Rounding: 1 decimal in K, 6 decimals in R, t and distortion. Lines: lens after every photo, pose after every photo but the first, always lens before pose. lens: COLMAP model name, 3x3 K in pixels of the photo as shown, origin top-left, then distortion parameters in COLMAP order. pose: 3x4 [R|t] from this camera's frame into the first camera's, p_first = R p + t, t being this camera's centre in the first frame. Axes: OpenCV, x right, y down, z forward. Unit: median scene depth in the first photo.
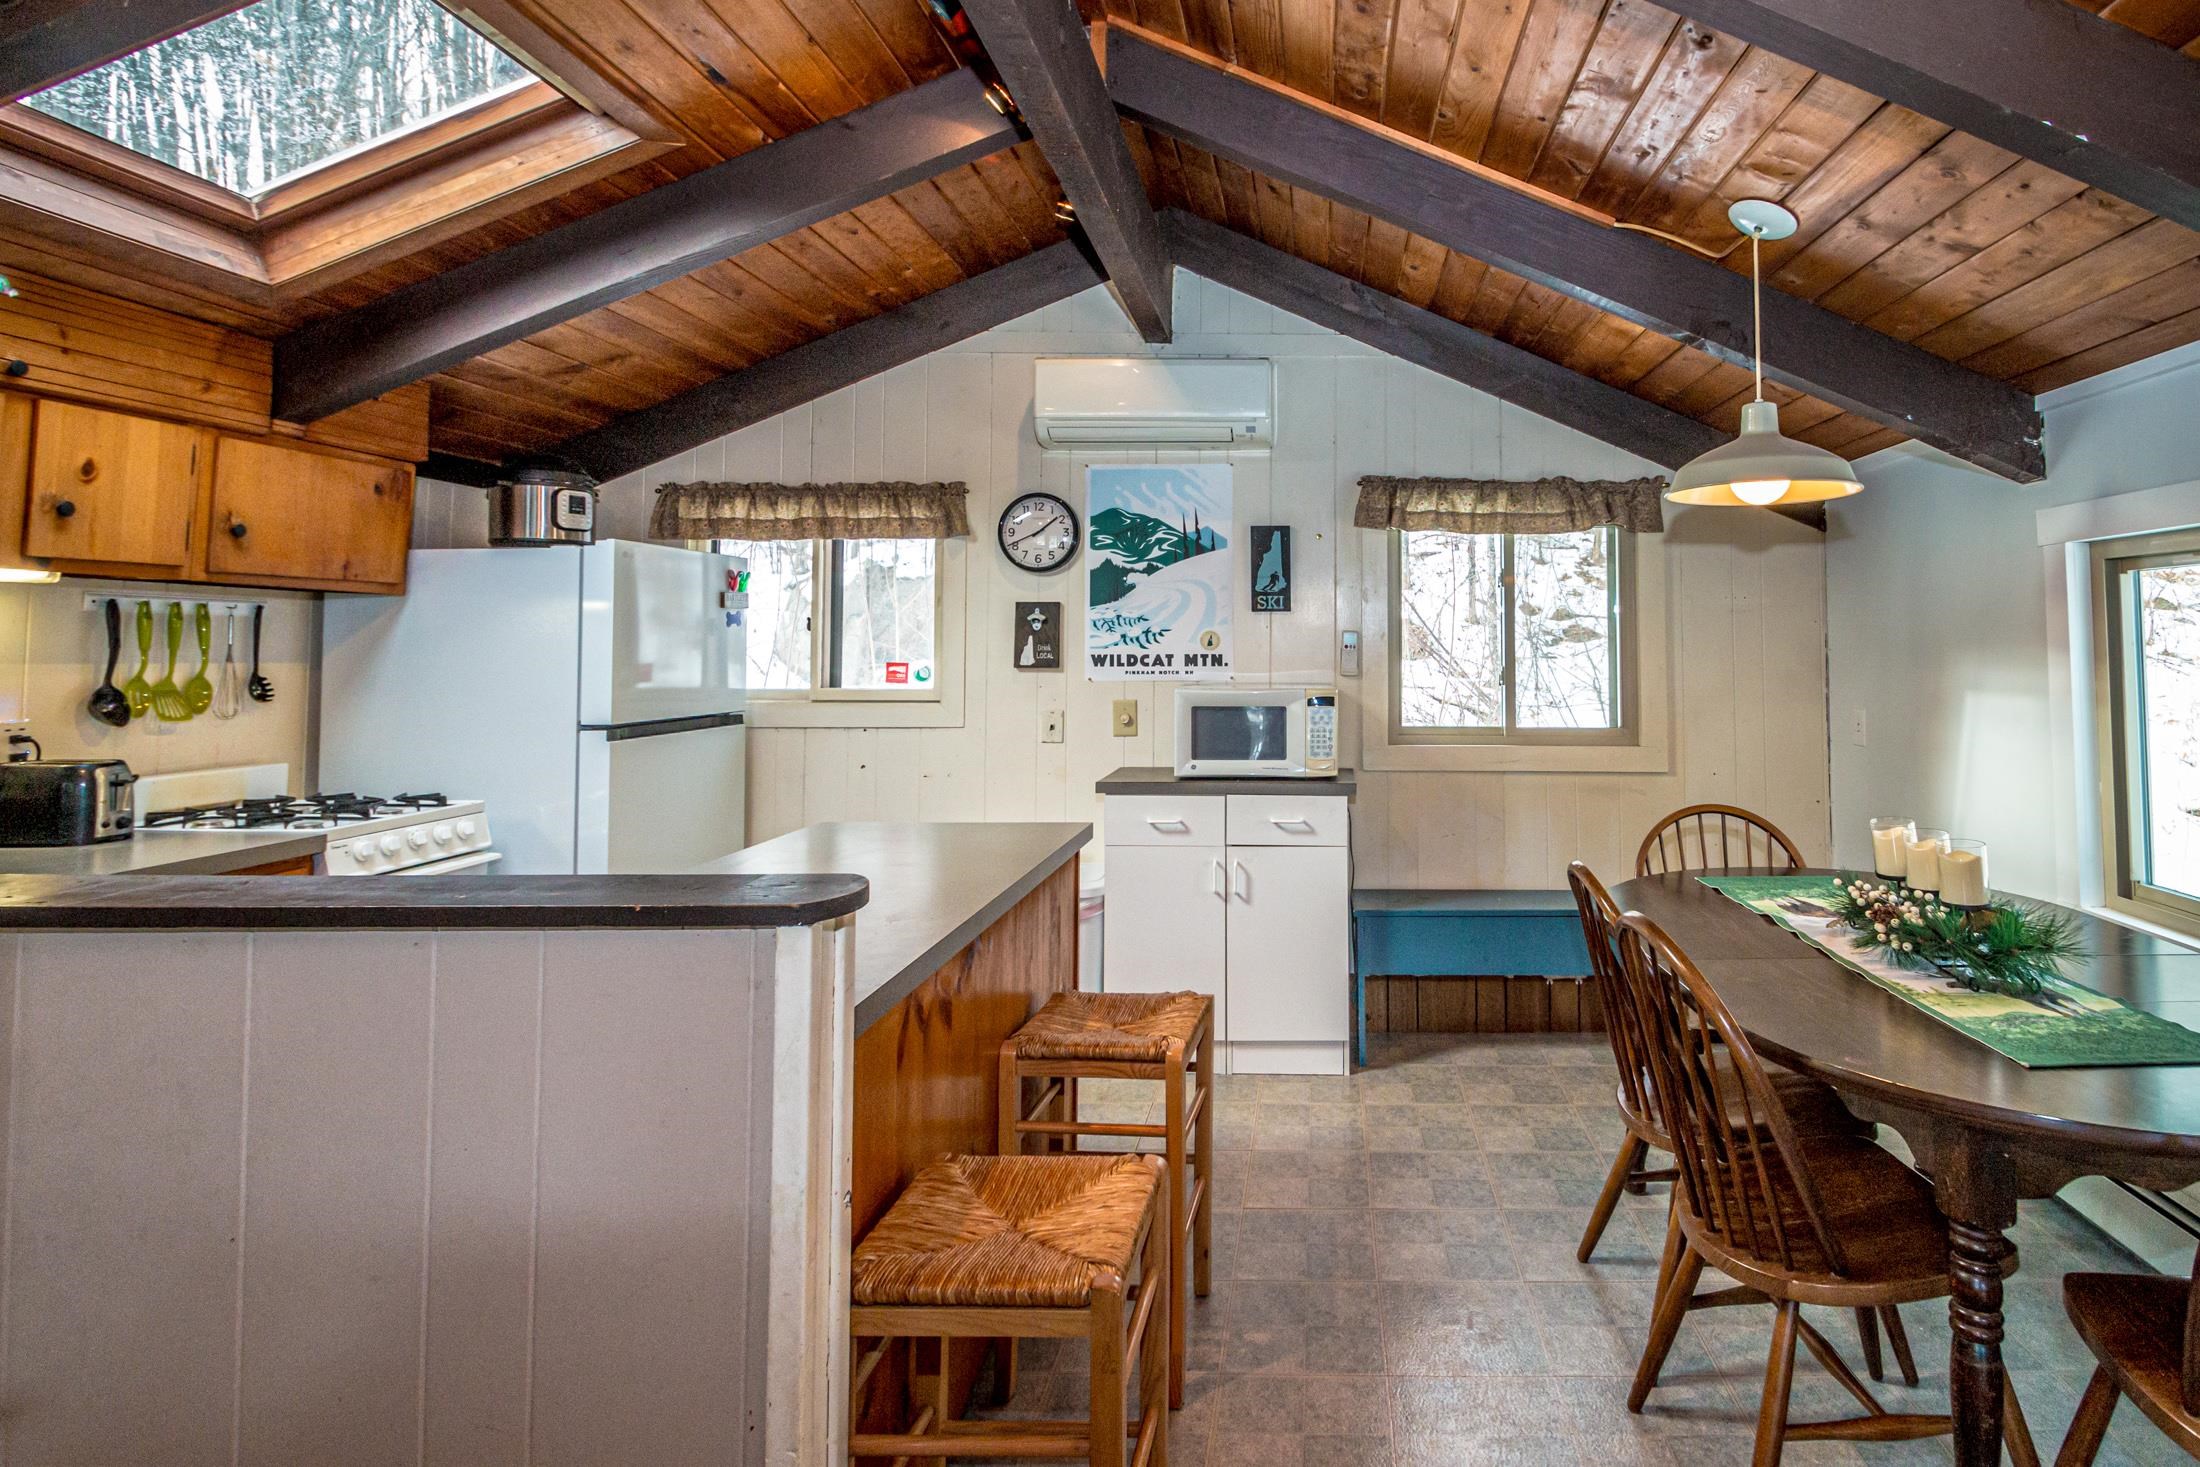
lens RADIAL K [[1049.7, 0, 1338.1], [0, 1049.7, 573.4], [0, 0, 1]] dist [0.002838, -0.000049]
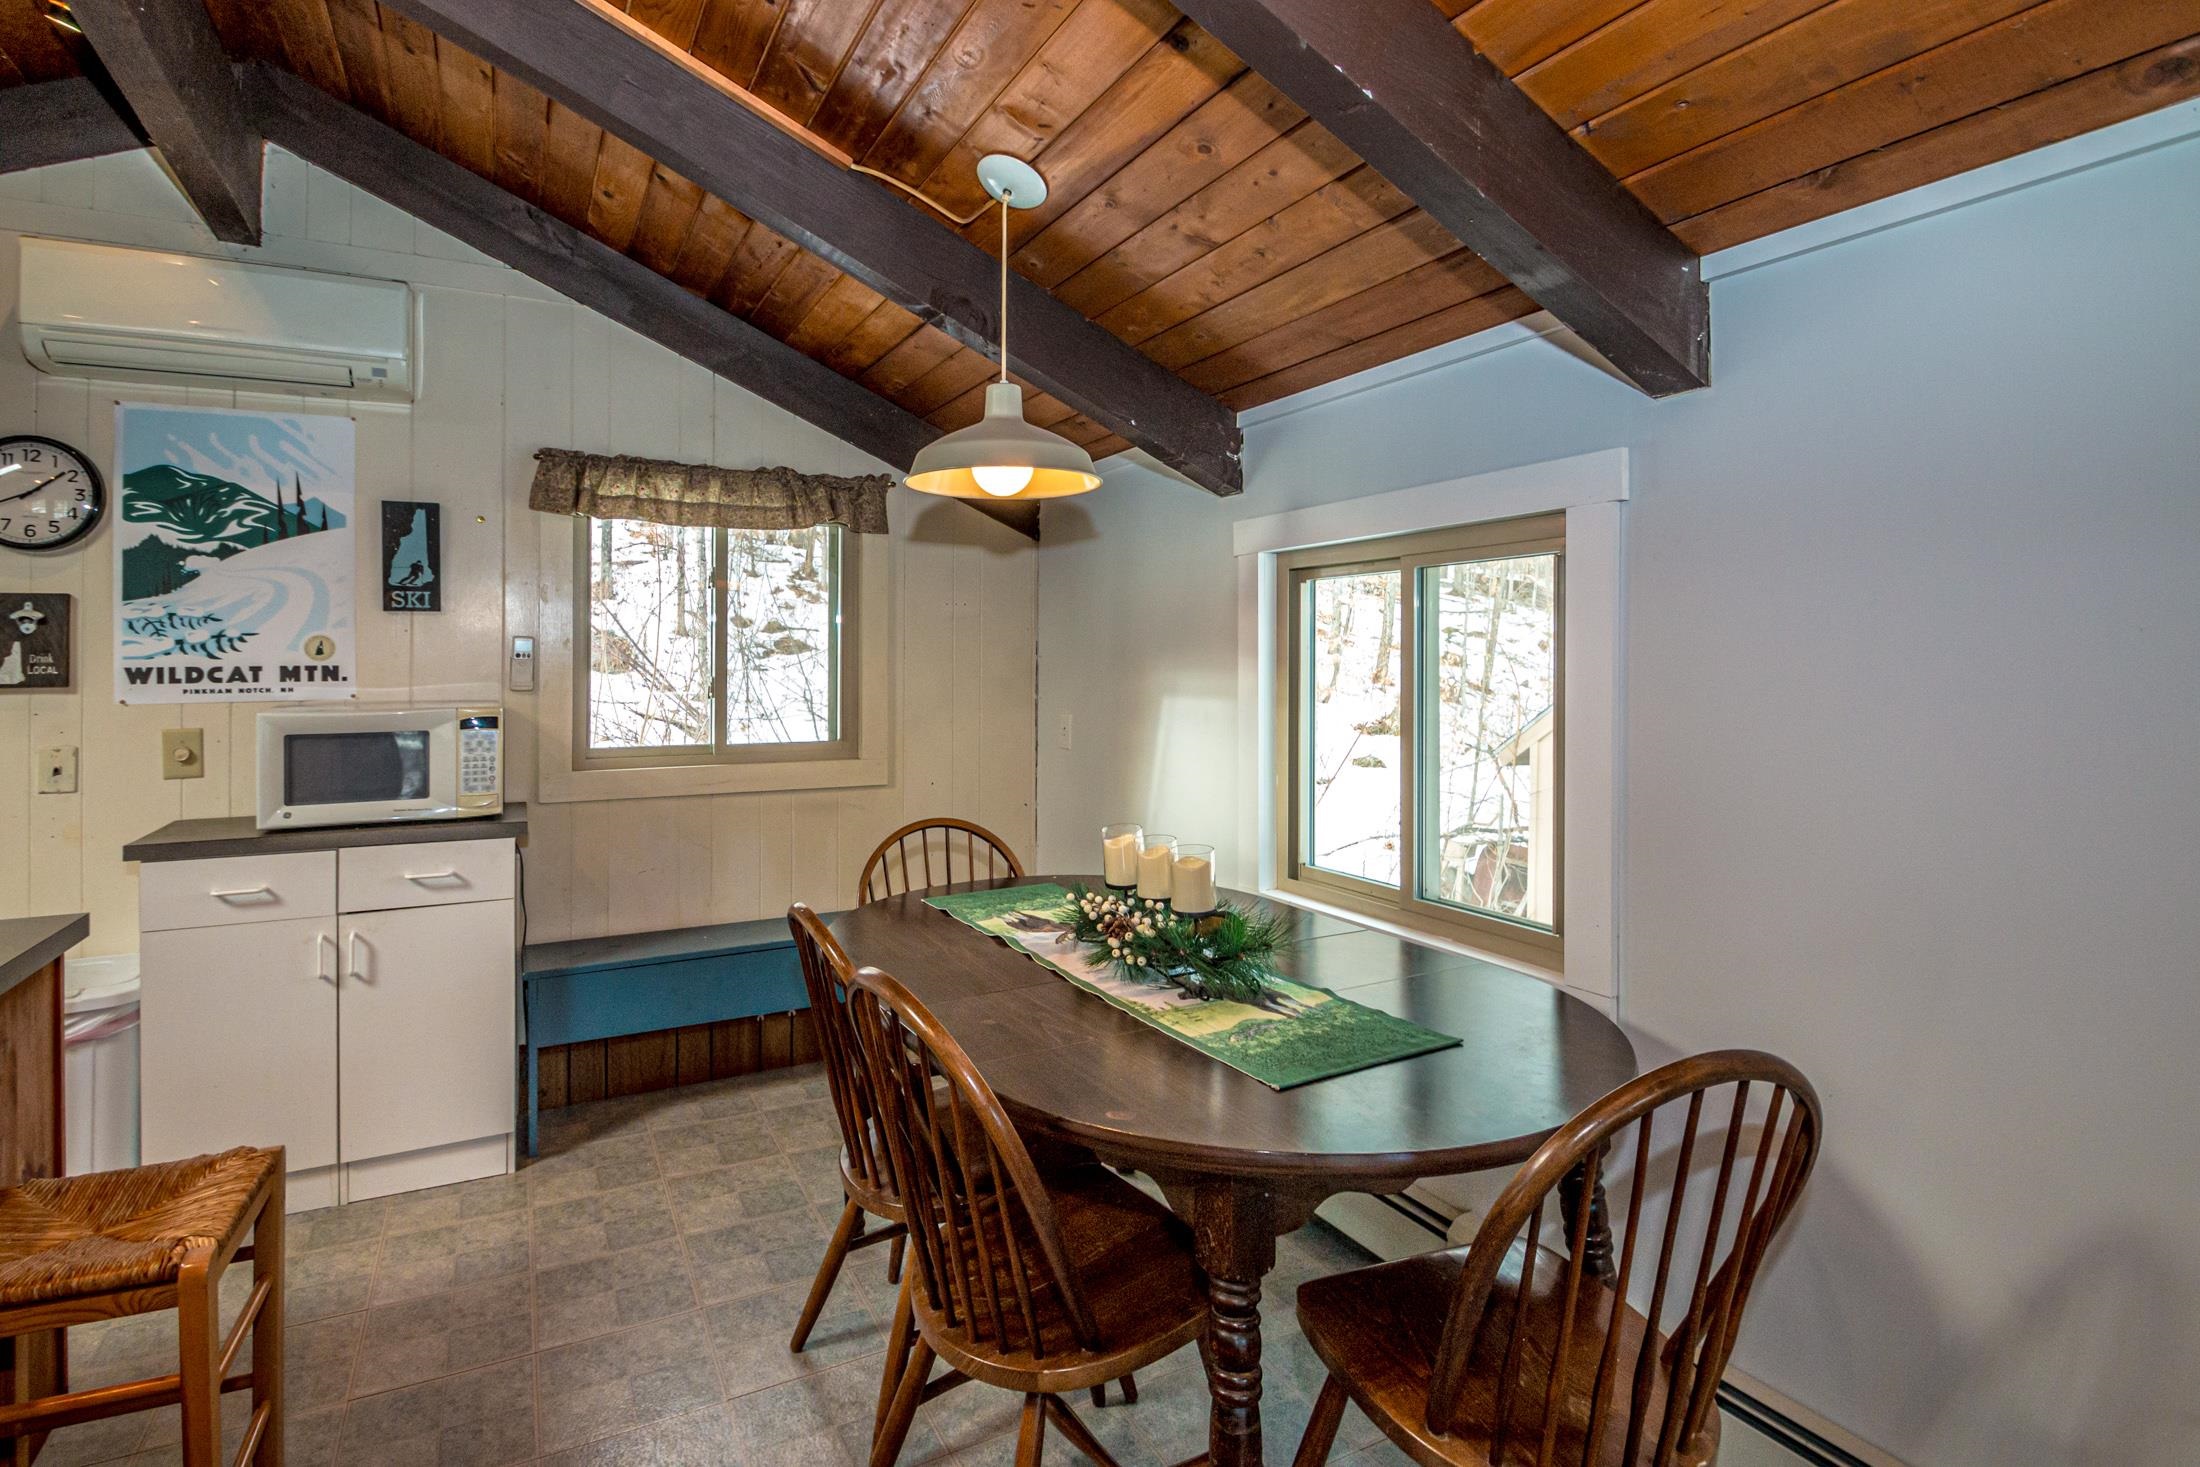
lens RADIAL K [[1030.0, 0, 1005.0], [0, 1030.0, 630.7], [0, 0, 1]] dist [0.009491, -0.016116]
pose [[0.908653, 0.006489, 0.417502, 0.021613], [-0.023808, 0.999058, 0.036289, 0.014812], [-0.416873, -0.042914, 0.907951, 0.134033]]
